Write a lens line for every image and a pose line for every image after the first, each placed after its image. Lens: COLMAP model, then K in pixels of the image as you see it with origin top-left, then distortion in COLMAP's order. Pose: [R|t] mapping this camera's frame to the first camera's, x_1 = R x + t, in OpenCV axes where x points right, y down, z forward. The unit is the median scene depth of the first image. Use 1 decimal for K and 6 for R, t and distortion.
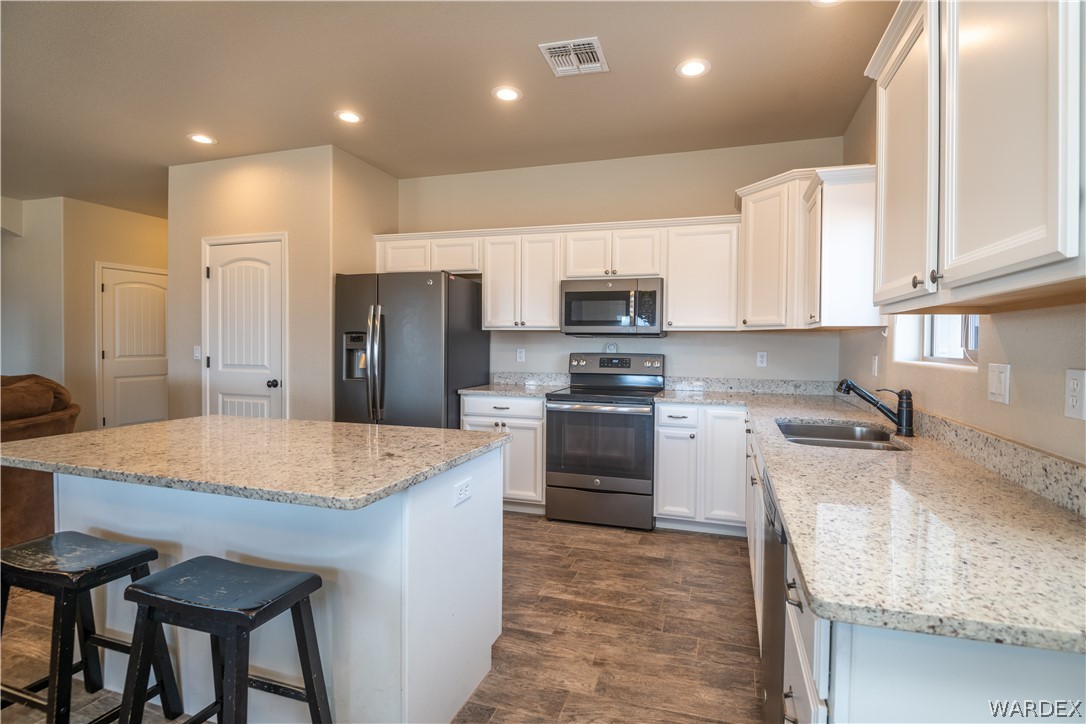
lens RADIAL K [[494.1, 0, 584.0], [0, 494.1, 341.0], [0, 0, 1]] dist [0.000205, -0.007589]
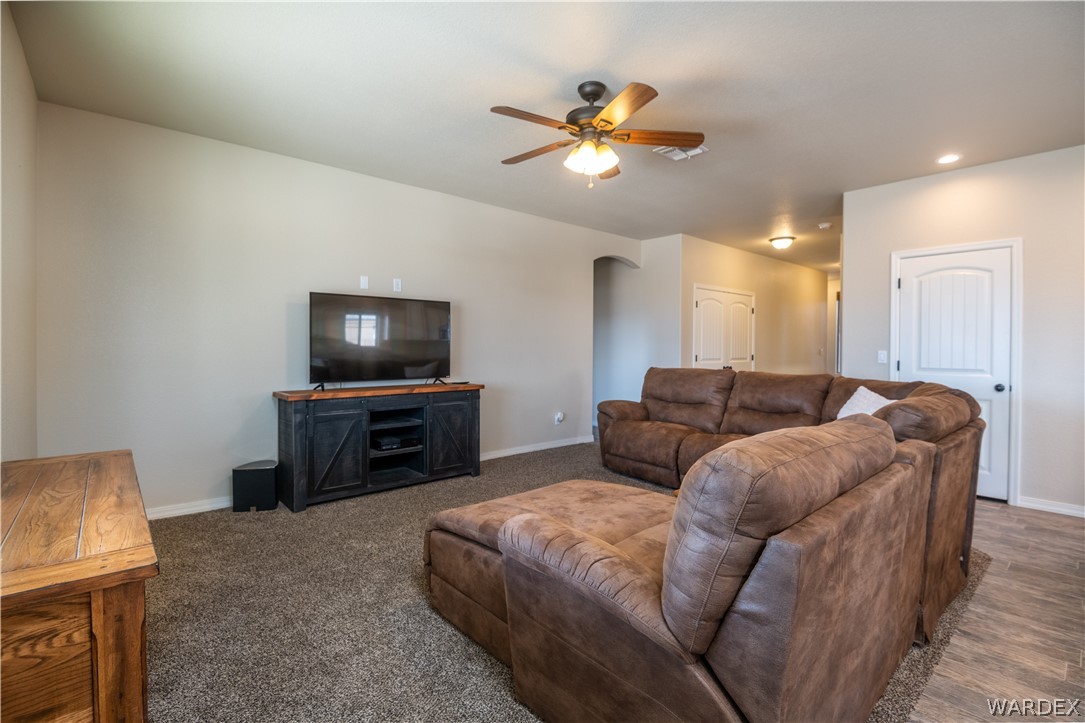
lens RADIAL K [[493.6, 0, 540.7], [0, 493.6, 357.8], [0, 0, 1]] dist [0.000205, -0.007589]
pose [[0.825094, 0.018330, -0.564698, -0.904813], [-0.010346, 0.999796, 0.017336, 0.017795], [0.564900, -0.008461, 0.825116, -0.407093]]
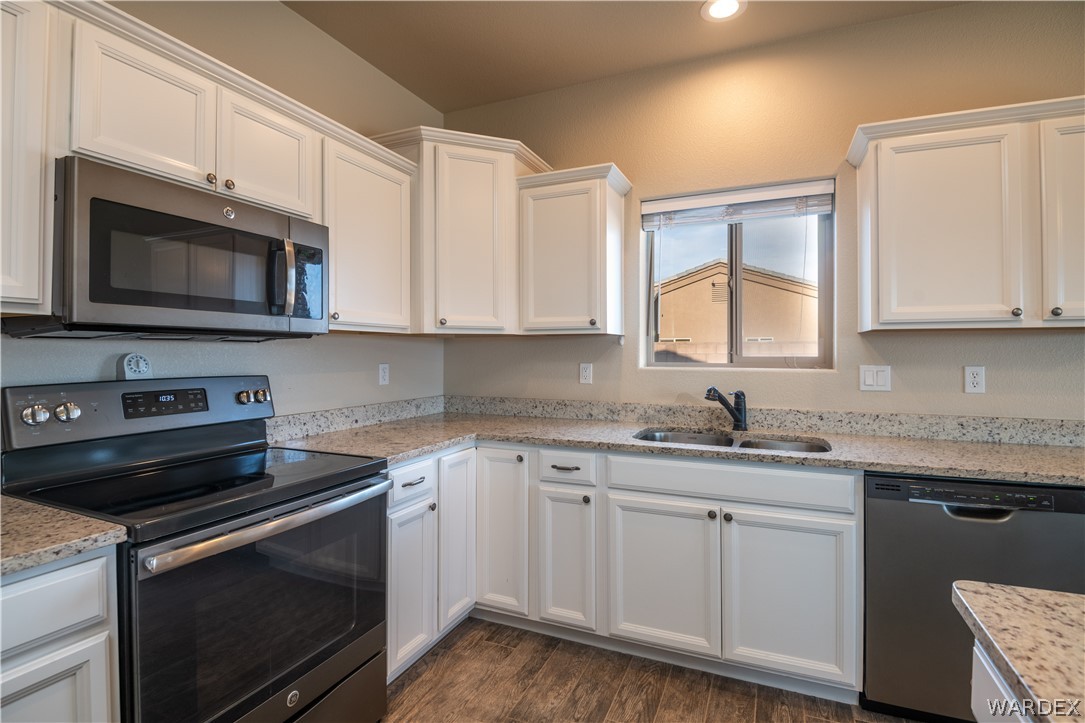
lens RADIAL K [[493.6, 0, 562.9], [0, 493.6, 347.9], [0, 0, 1]] dist [0.000205, -0.007589]
pose [[0.152594, -0.000672, 0.988289, -0.320796], [-0.002826, 0.999995, 0.001116, -0.002473], [-0.988285, -0.002963, 0.152591, 0.683893]]
